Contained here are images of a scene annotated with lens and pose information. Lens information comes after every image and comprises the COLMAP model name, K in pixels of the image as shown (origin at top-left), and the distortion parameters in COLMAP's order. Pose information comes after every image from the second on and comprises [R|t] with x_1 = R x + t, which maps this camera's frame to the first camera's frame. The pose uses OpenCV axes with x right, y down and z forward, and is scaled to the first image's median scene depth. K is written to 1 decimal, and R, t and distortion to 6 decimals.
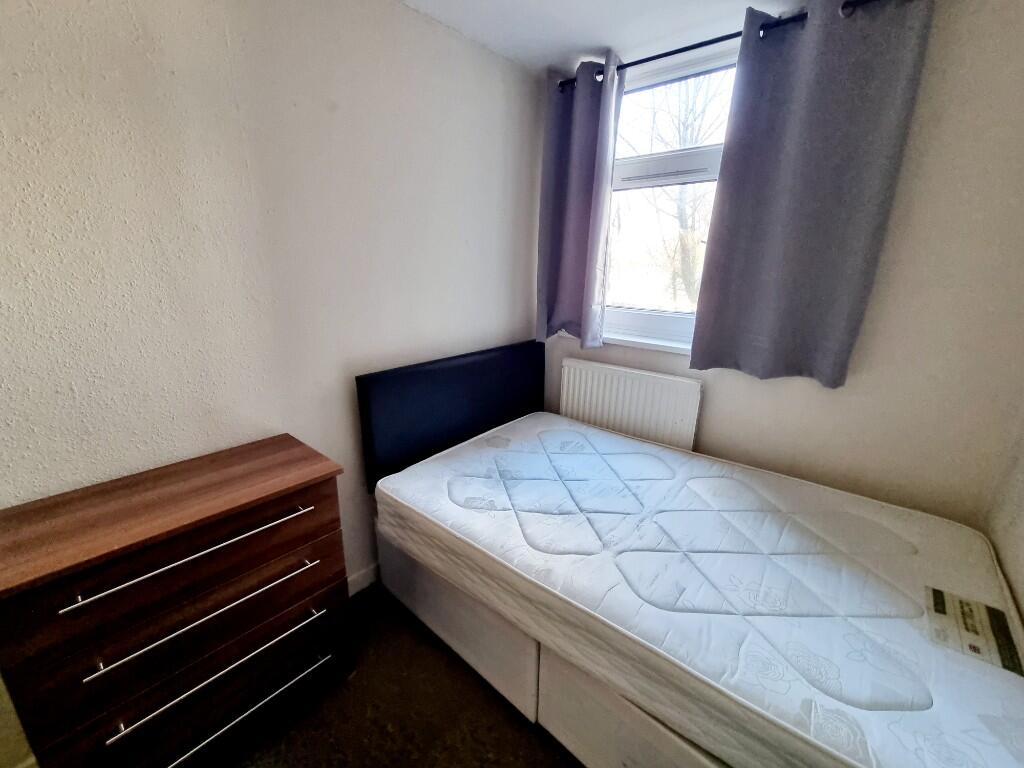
lens RADIAL K [[422.2, 0, 510.7], [0, 422.2, 393.0], [0, 0, 1]] dist [-0.001366, -0.000546]
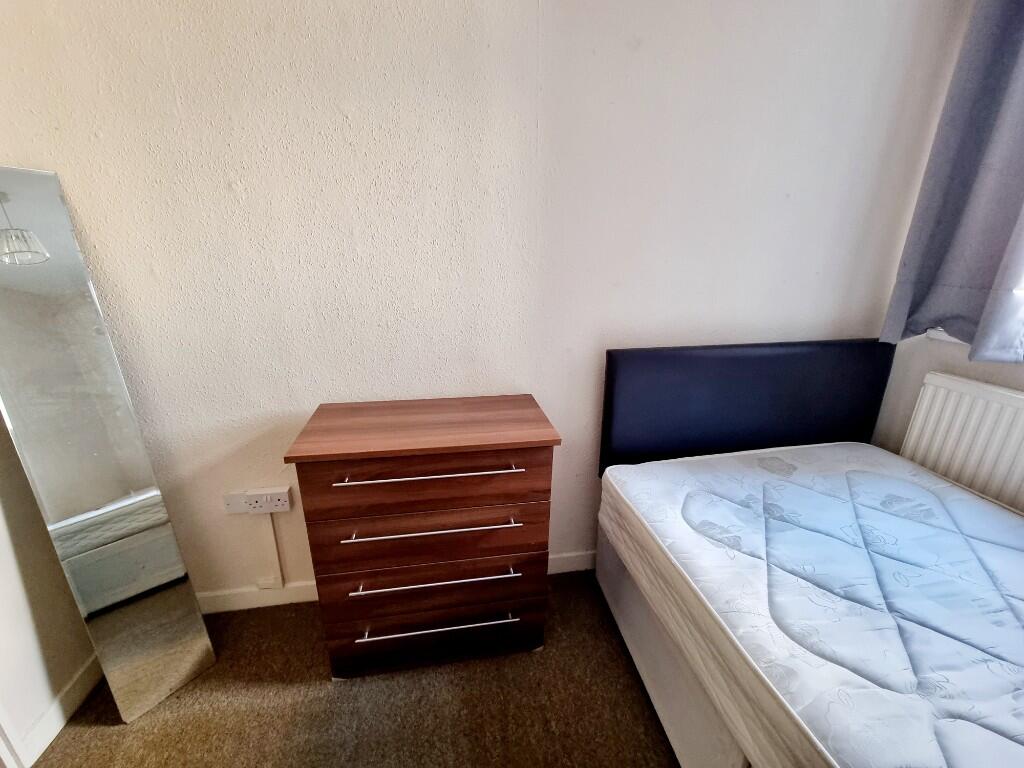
lens RADIAL K [[422.2, 0, 510.7], [0, 422.2, 393.0], [0, 0, 1]] dist [-0.001366, -0.000546]
pose [[0.765261, 0.191221, -0.614663, 0.053749], [-0.178559, 0.980447, 0.082708, 0.013812], [0.618460, 0.046460, 0.784442, 0.137995]]
